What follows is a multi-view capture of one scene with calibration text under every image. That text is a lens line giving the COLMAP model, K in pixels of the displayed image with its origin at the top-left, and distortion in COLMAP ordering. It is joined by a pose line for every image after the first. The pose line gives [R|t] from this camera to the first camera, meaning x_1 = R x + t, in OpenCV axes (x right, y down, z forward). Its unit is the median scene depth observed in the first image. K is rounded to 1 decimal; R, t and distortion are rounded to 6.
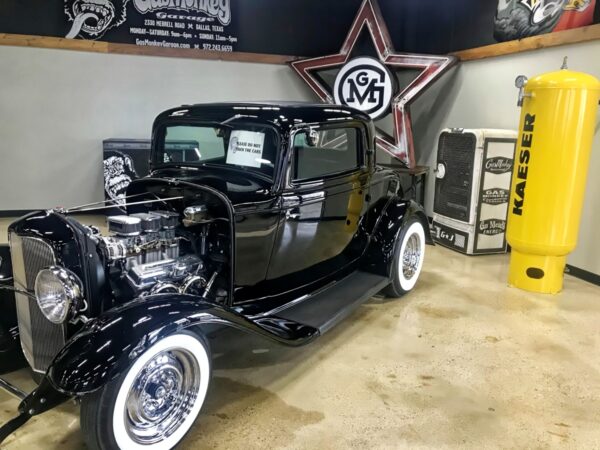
lens RADIAL K [[492.7, 0, 299.4], [0, 492.7, 215.9], [0, 0, 1]] dist [0.034567, -0.009534]
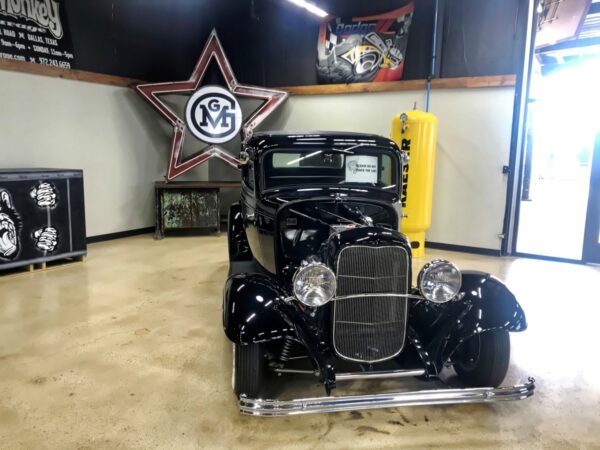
lens RADIAL K [[492.7, 0, 299.4], [0, 492.7, 215.9], [0, 0, 1]] dist [0.034567, -0.009534]
pose [[0.751581, -0.108985, 0.650576, -0.469323], [0.131448, 0.991221, 0.014195, -0.024582], [-0.646412, 0.074849, 0.759309, 0.062715]]
